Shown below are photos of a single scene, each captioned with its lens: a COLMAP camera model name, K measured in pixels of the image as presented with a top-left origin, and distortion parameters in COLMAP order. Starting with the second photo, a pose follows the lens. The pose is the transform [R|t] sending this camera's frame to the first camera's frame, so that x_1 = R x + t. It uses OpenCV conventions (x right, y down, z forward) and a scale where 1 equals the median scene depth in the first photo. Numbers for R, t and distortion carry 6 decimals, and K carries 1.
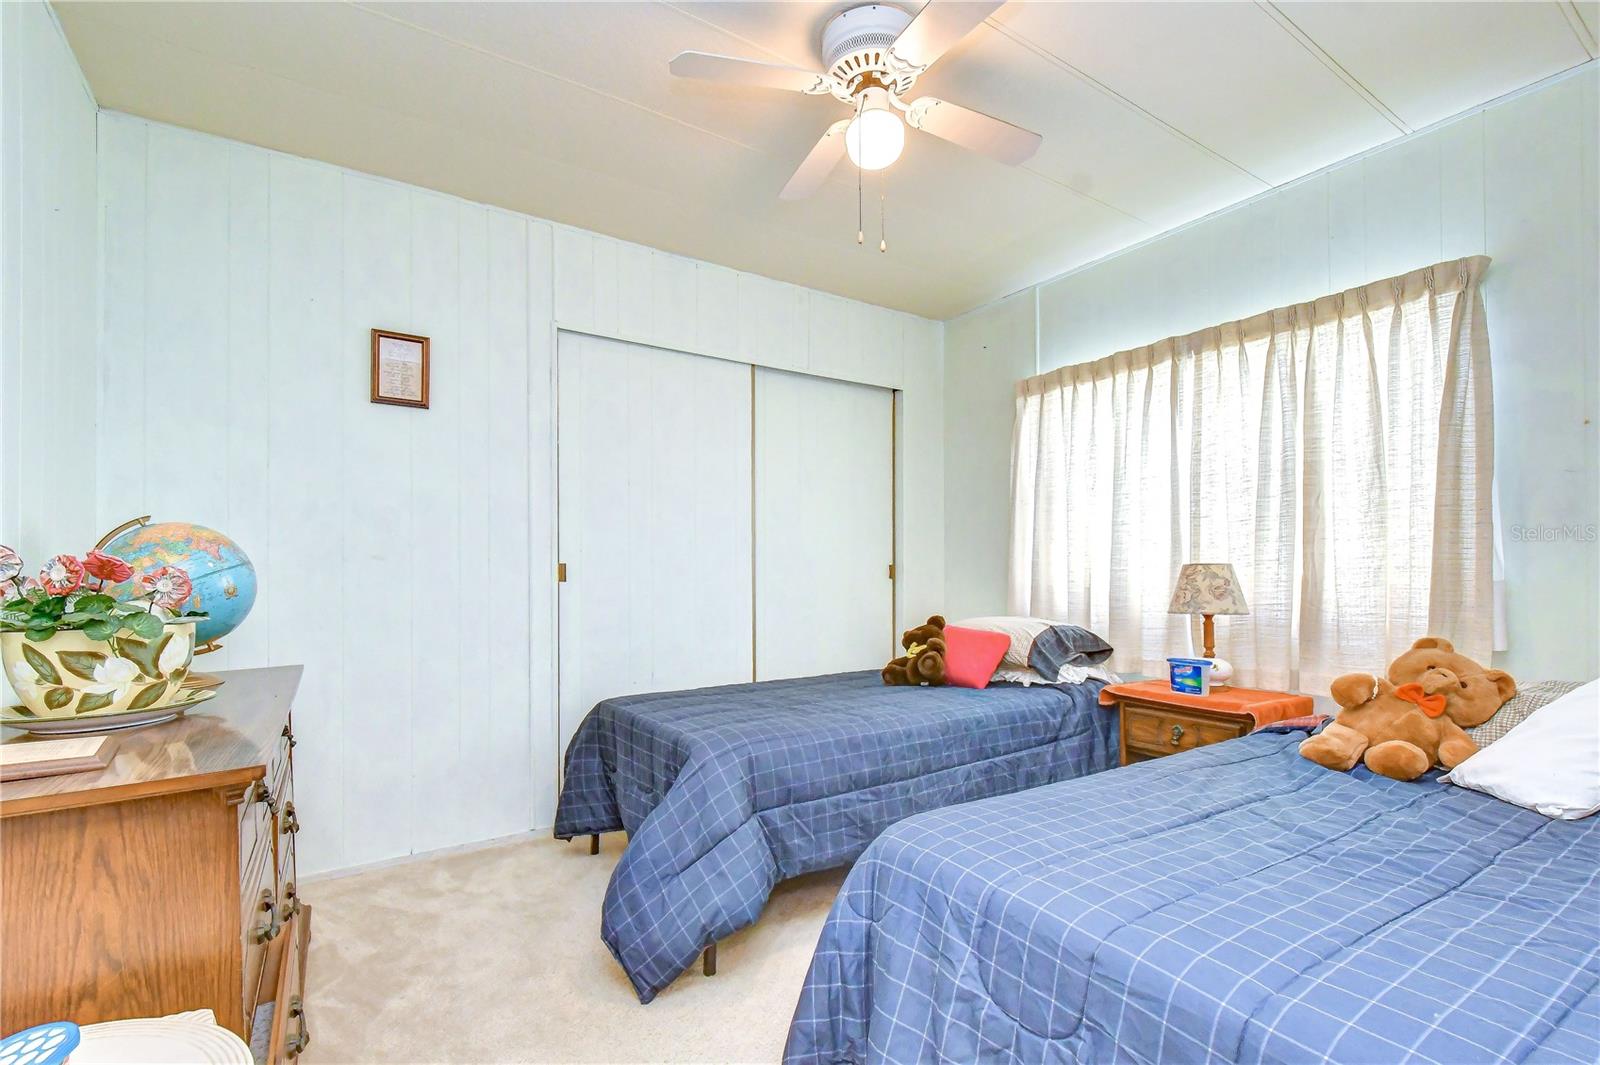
lens RADIAL K [[729.0, 0, 825.6], [0, 729.0, 573.5], [0, 0, 1]] dist [-0.000084, -0.004071]
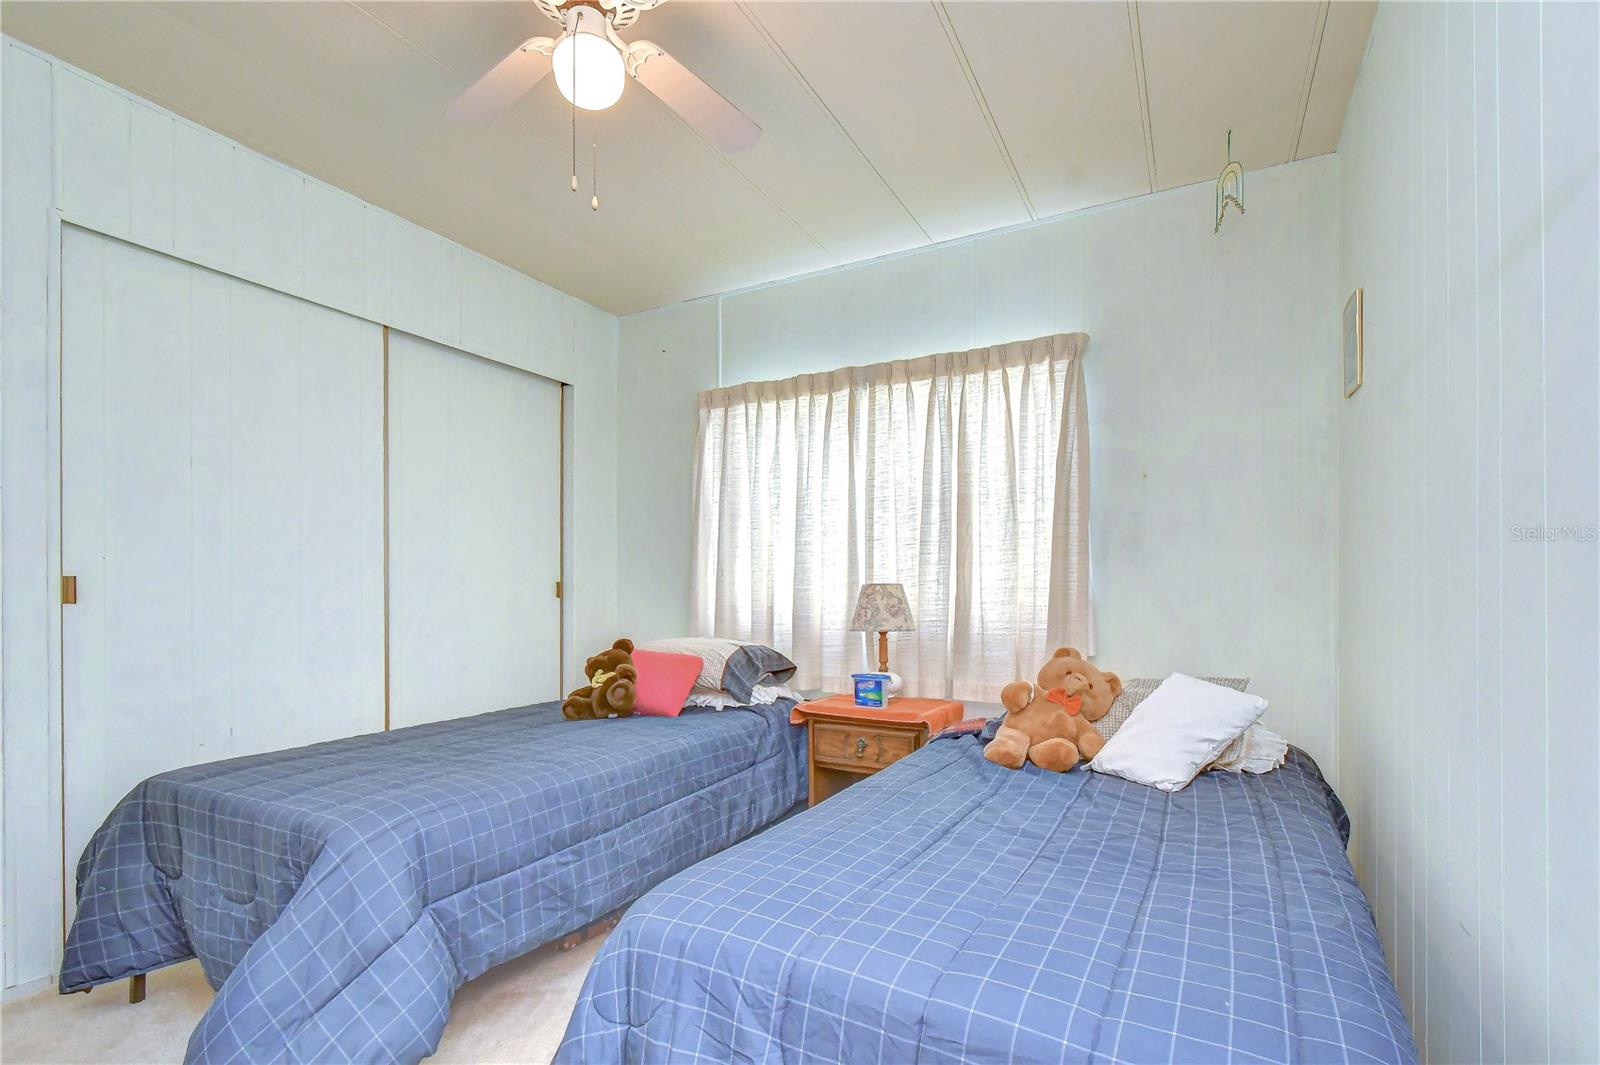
lens RADIAL K [[729.0, 0, 802.6], [0, 729.0, 596.0], [0, 0, 1]] dist [-0.000084, -0.004071]
pose [[0.888363, 0.000052, 0.459142, -0.080900], [-0.003185, 0.999977, 0.006049, -0.001880], [-0.459131, -0.006836, 0.888342, 0.120406]]
